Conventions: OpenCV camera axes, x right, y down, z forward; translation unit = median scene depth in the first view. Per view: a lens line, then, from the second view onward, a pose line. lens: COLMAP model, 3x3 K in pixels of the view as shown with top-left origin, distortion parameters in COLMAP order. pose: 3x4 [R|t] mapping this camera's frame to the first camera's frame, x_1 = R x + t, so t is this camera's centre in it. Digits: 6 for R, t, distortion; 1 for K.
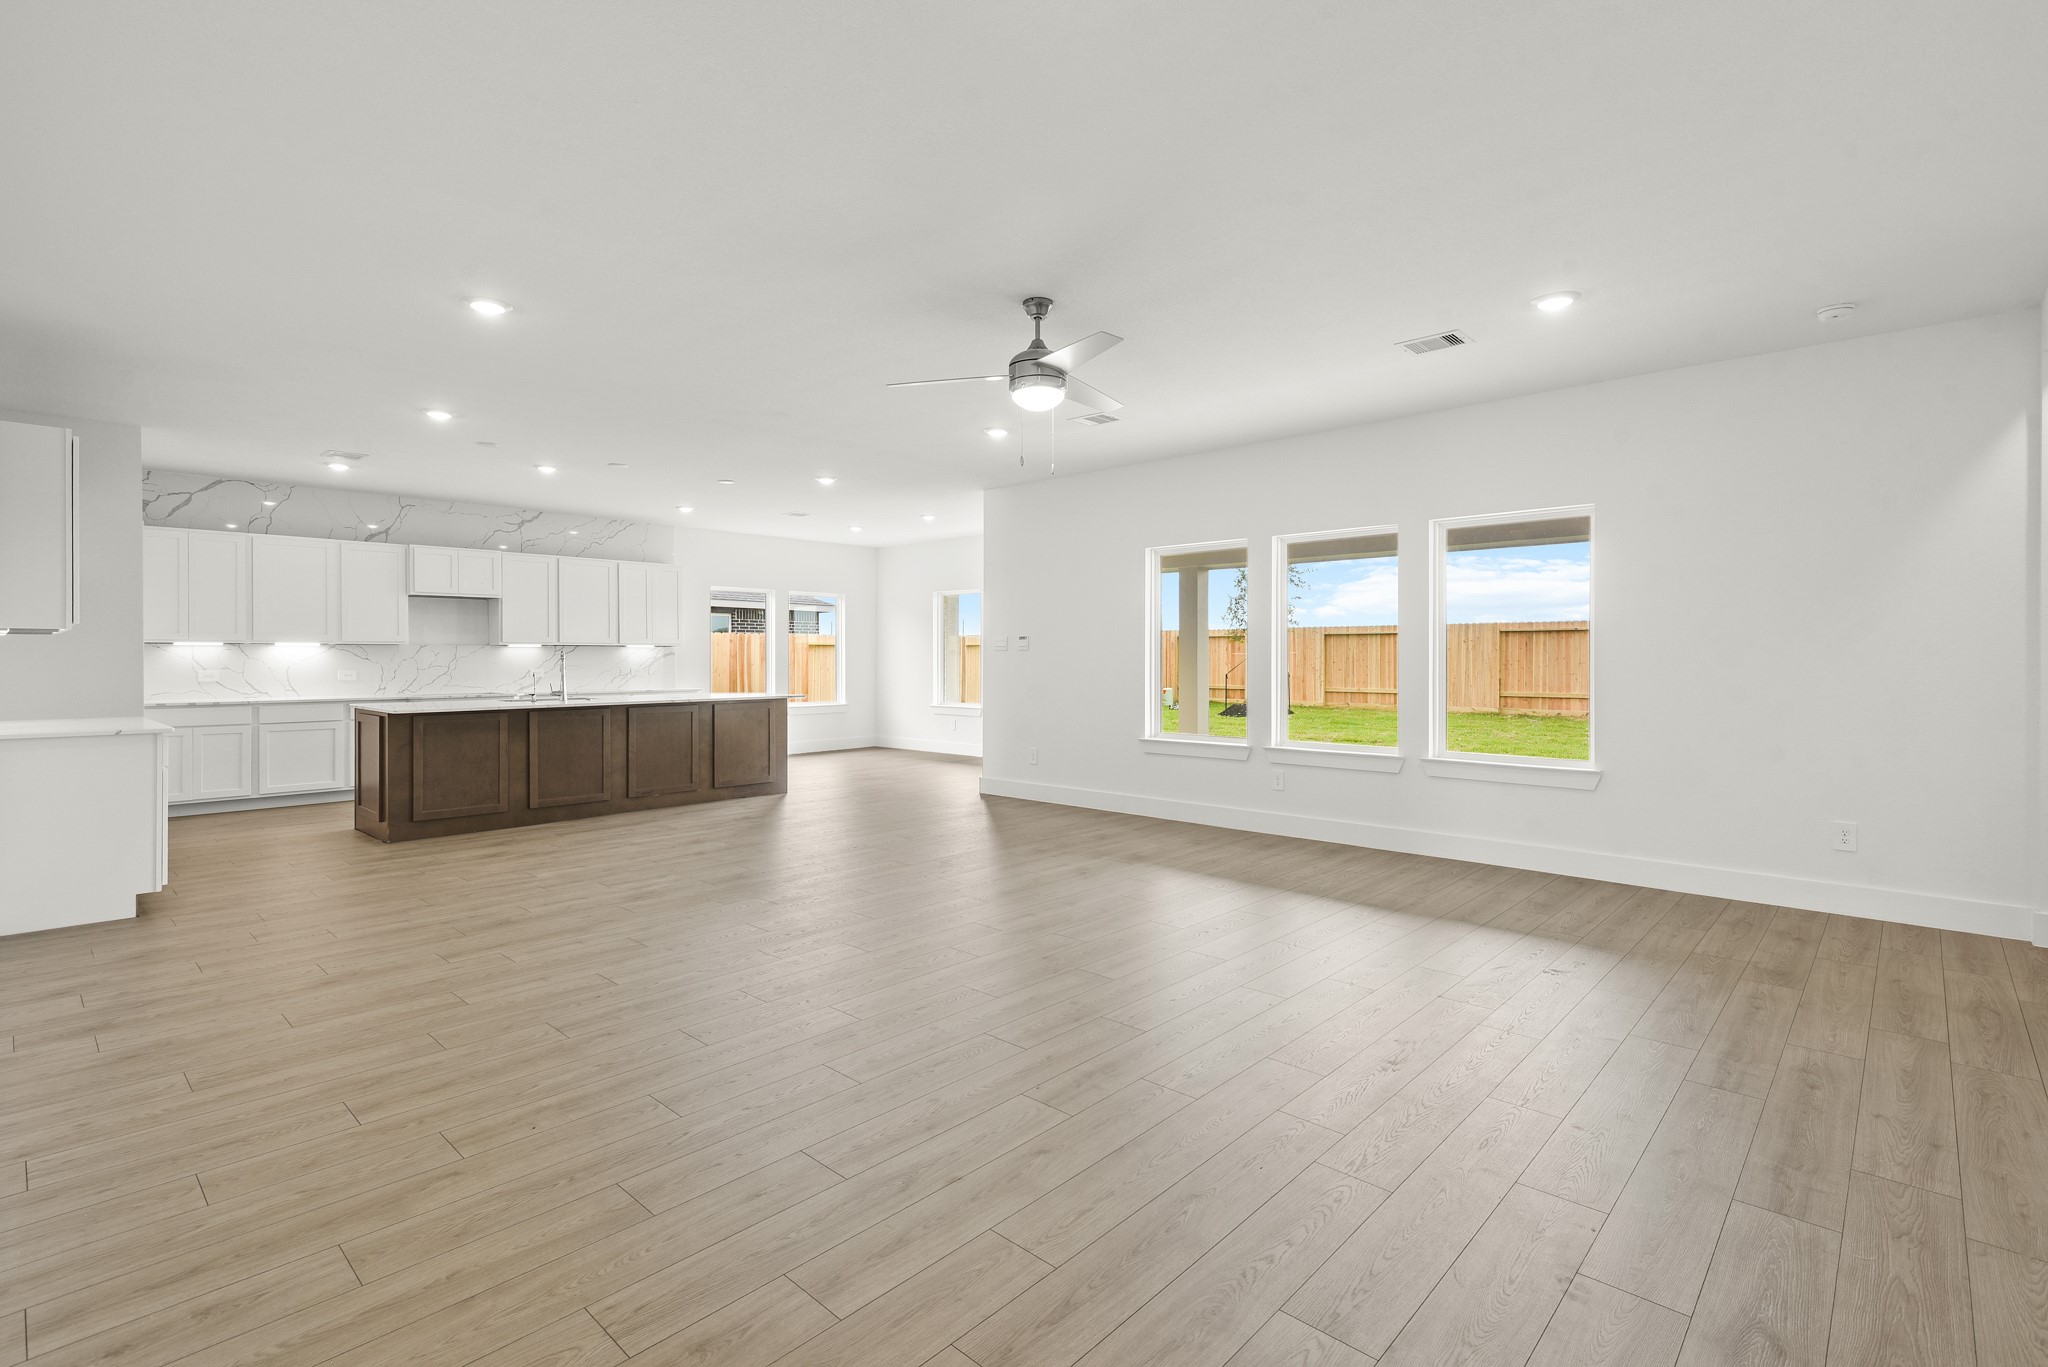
lens RADIAL K [[955.3, 0, 1033.5], [0, 955.3, 666.0], [0, 0, 1]] dist [0.001915, 0.000387]
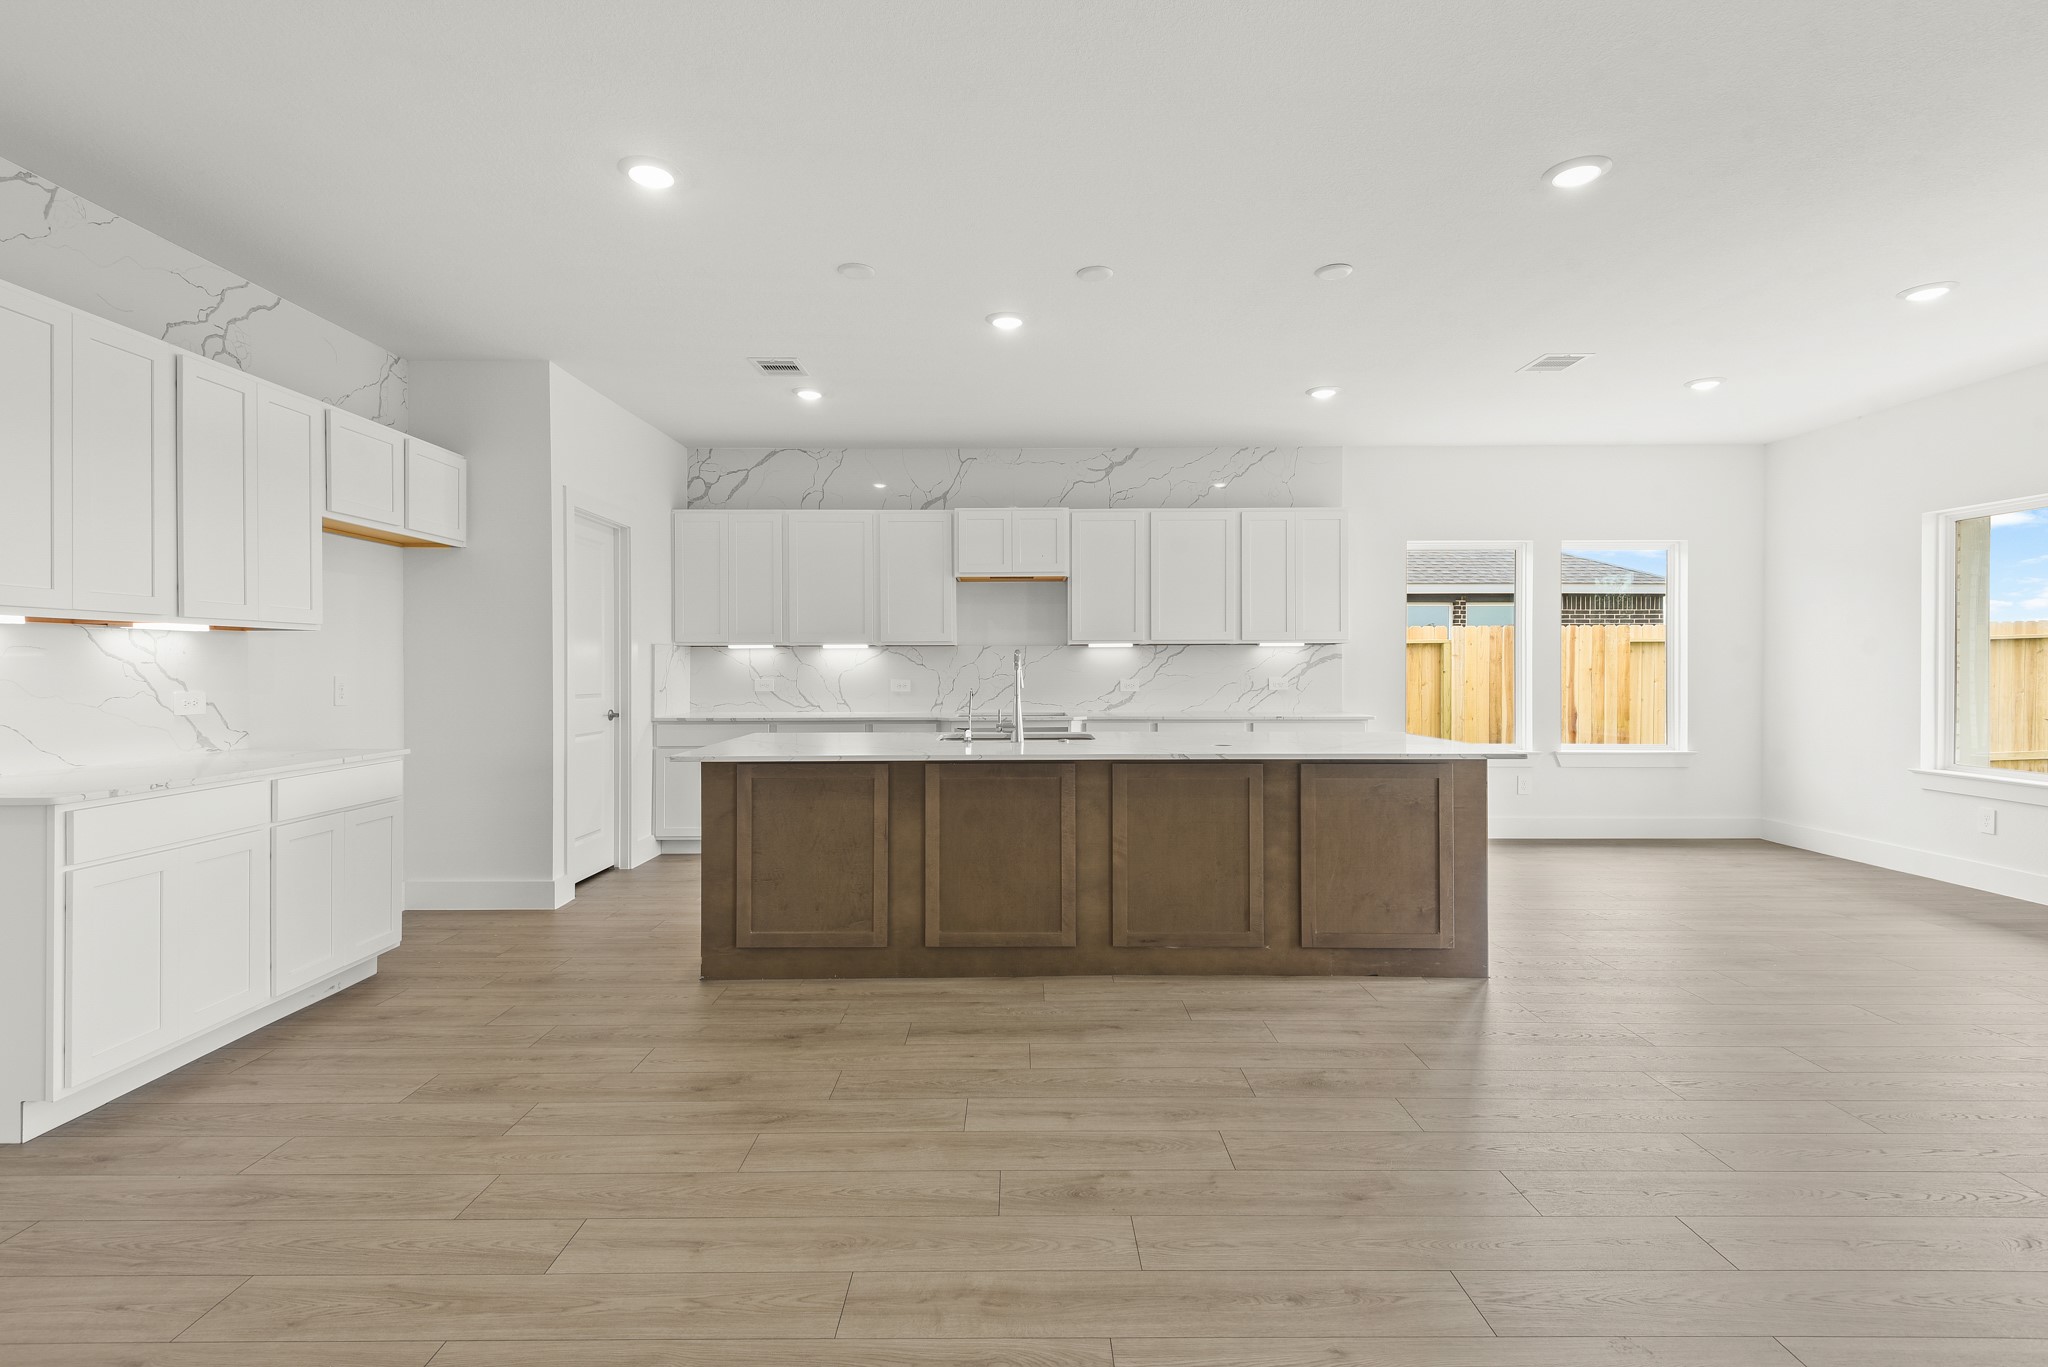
lens RADIAL K [[955.3, 0, 1019.3], [0, 955.3, 667.7], [0, 0, 1]] dist [0.001915, 0.000387]
pose [[0.671707, 0.002232, -0.740814, -0.092003], [-0.006186, 0.999977, -0.002597, -0.004198], [0.740791, 0.006327, 0.671705, 0.632138]]
